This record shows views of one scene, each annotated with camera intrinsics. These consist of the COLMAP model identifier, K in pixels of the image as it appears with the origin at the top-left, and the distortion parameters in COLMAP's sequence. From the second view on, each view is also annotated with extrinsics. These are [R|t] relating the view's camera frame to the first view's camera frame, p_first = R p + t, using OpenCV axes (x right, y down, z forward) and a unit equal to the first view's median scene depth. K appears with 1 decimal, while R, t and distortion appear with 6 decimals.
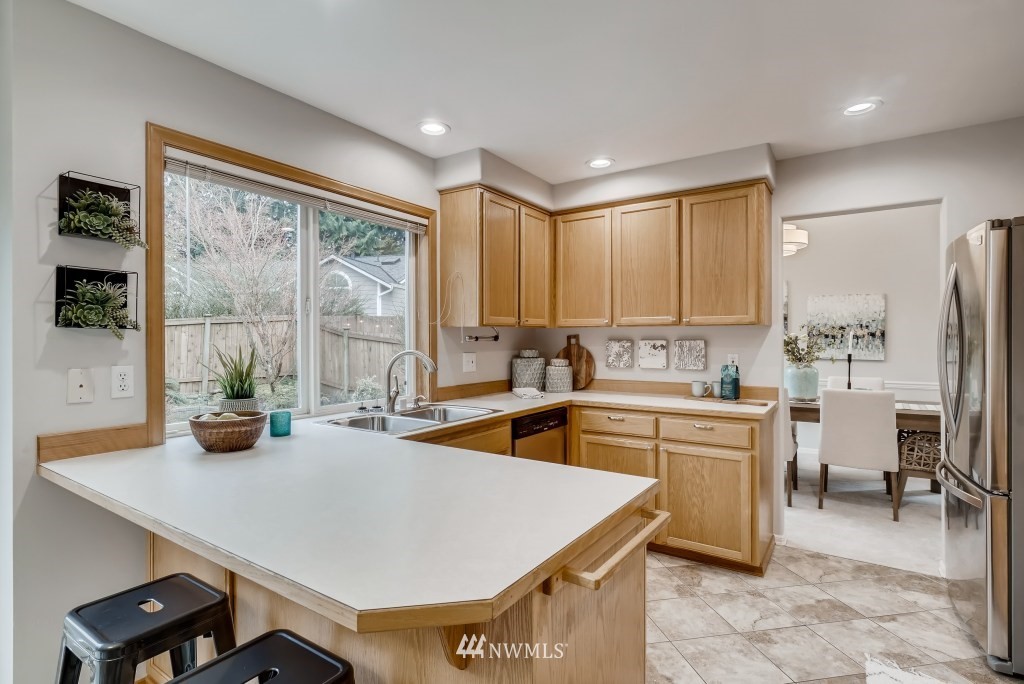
lens RADIAL K [[510.9, 0, 504.8], [0, 510.9, 339.3], [0, 0, 1]] dist [-0.006420, 0.002417]
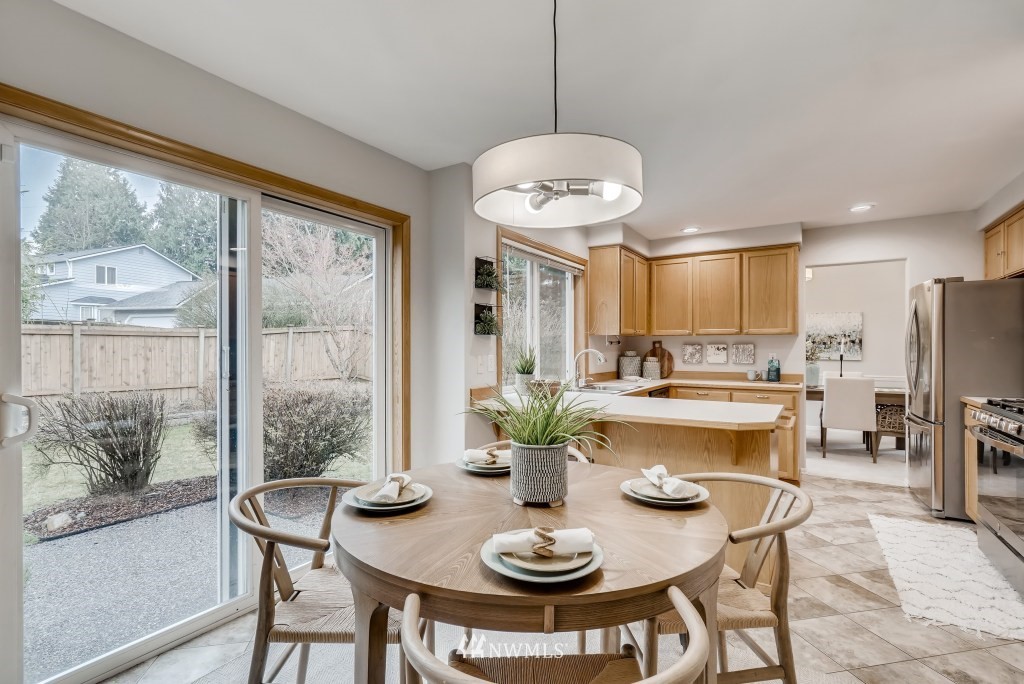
lens RADIAL K [[510.9, 0, 478.3], [0, 510.9, 350.1], [0, 0, 1]] dist [-0.006420, 0.002417]
pose [[0.999717, 0.001249, 0.023764, -0.473566], [-0.001302, 0.999997, 0.002216, 0.017034], [-0.023761, -0.002247, 0.999715, -0.514276]]
